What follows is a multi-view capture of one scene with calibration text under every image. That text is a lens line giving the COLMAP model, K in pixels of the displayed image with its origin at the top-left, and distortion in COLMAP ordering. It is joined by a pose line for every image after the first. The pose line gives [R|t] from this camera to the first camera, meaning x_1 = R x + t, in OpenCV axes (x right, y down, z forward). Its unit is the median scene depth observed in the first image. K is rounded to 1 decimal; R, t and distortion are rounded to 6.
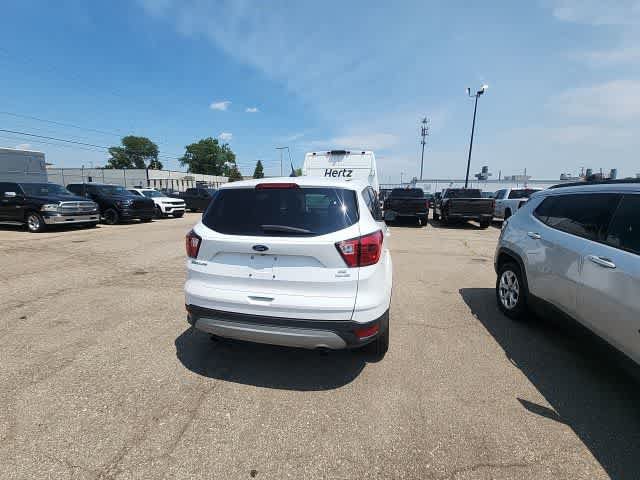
lens RADIAL K [[272.3, 0, 320.6], [0, 272.3, 240.3], [0, 0, 1]] dist [0.015813, -0.011234]
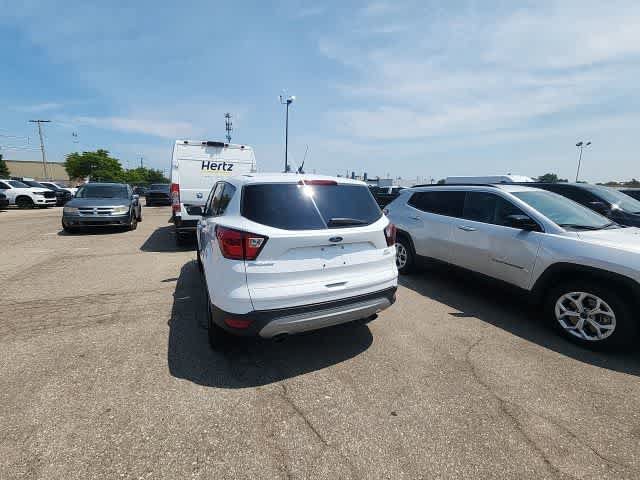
lens RADIAL K [[272.3, 0, 320.6], [0, 272.3, 240.3], [0, 0, 1]] dist [0.015813, -0.011234]
pose [[0.785669, -0.105417, 0.609599, -0.259620], [0.093430, 0.994292, 0.051526, -0.008235], [-0.611551, 0.016473, 0.791034, 0.043307]]
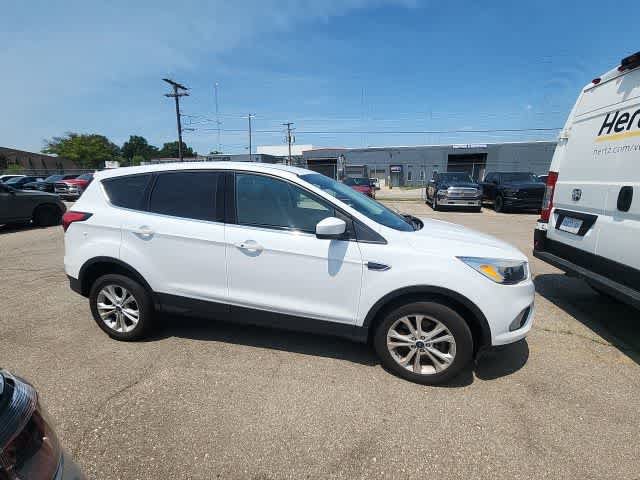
lens RADIAL K [[272.3, 0, 320.6], [0, 272.3, 240.3], [0, 0, 1]] dist [0.015813, -0.011234]
pose [[0.008517, 0.208428, -0.978001, 0.438533], [-0.164034, 0.965079, 0.204245, -0.103532], [0.986418, 0.158686, 0.042409, 0.625195]]
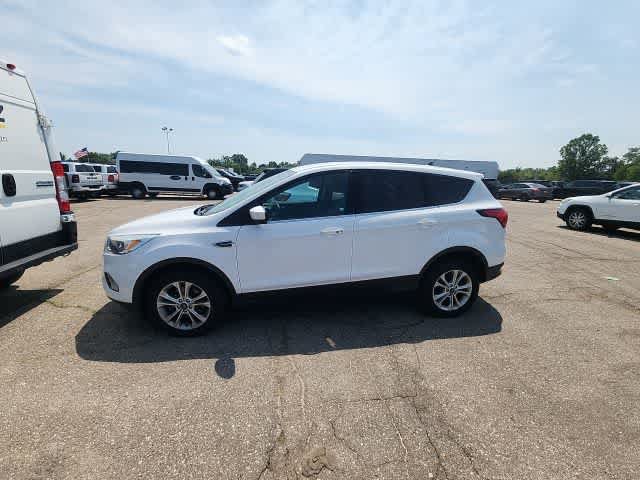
lens RADIAL K [[272.3, 0, 320.6], [0, 272.3, 240.3], [0, 0, 1]] dist [0.015813, -0.011234]
pose [[-0.391940, -0.224947, 0.892066, -0.446104], [0.123615, 0.947977, 0.293357, -0.131169], [-0.911648, 0.225251, -0.343744, 0.760738]]
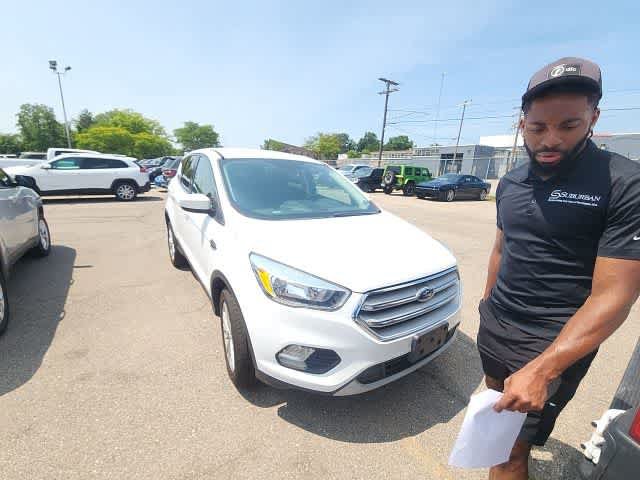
lens RADIAL K [[272.3, 0, 320.6], [0, 272.3, 240.3], [0, 0, 1]] dist [0.015813, -0.011234]
pose [[-0.664569, 0.155966, -0.730768, 0.305873], [-0.168786, 0.921365, 0.350141, -0.156600], [0.727914, 0.356036, -0.585986, 0.954132]]
